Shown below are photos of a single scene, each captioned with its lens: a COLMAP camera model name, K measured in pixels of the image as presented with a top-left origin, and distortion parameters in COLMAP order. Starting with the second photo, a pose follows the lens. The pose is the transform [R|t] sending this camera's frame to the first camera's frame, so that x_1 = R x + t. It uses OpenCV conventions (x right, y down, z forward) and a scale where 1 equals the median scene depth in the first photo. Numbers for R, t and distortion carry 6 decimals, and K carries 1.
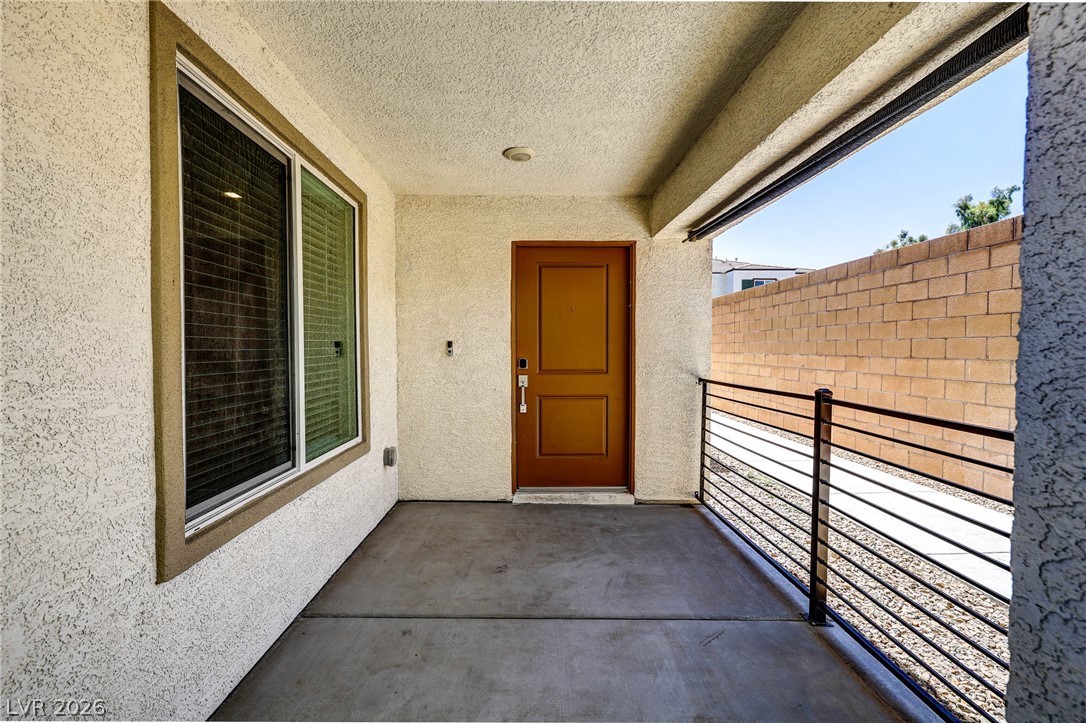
lens RADIAL K [[458.8, 0, 477.0], [0, 458.8, 359.8], [0, 0, 1]] dist [-0.000594, -0.000047]
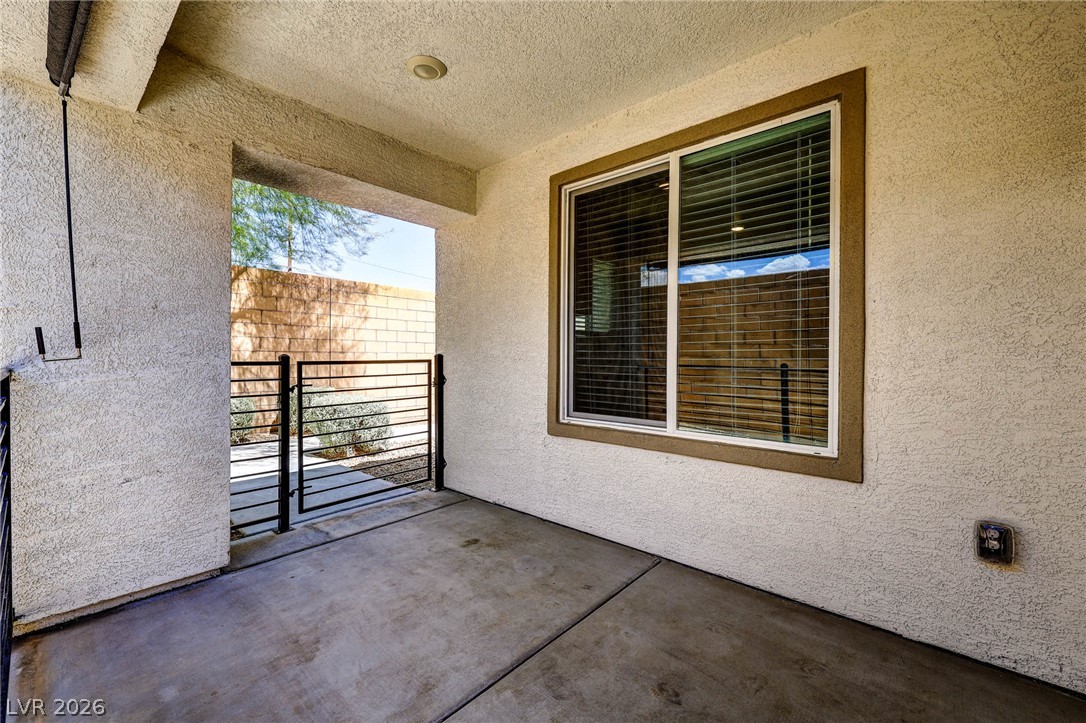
lens RADIAL K [[452.2, 0, 537.6], [0, 452.2, 356.4], [0, 0, 1]] dist [-0.001532, -0.000134]
pose [[-0.590461, -0.000931, -0.807066, 0.754785], [-0.023968, 0.999579, 0.016382, 0.046596], [0.806710, 0.029016, -0.590234, 1.498899]]
